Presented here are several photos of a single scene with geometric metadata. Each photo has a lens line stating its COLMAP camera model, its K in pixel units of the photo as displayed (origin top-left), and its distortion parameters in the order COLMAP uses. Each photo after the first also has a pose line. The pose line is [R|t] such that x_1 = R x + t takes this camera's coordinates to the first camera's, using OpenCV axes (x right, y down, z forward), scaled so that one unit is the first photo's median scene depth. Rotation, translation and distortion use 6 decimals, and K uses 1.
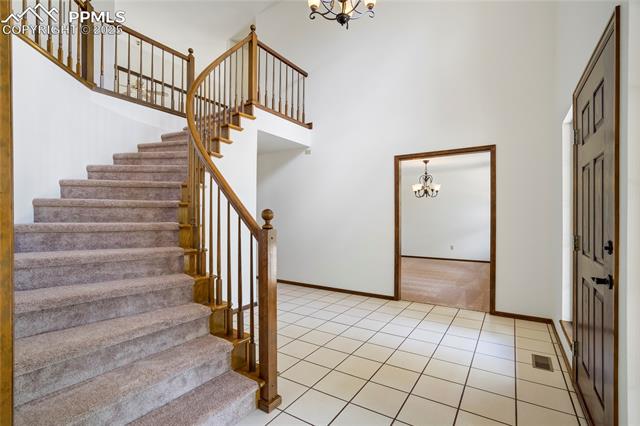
lens RADIAL K [[302.4, 0, 319.5], [0, 302.4, 214.2], [0, 0, 1]] dist [-0.019920, 0.004270]
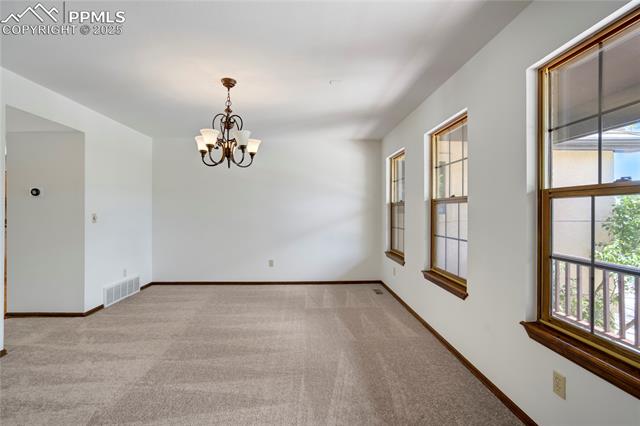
lens RADIAL K [[302.4, 0, 319.5], [0, 302.4, 212.0], [0, 0, 1]] dist [-0.019920, 0.004270]
pose [[0.814017, 0.004052, 0.580827, 0.213810], [-0.006317, 0.999978, 0.001878, 0.006533], [-0.580806, -0.005198, 0.814025, 0.584116]]
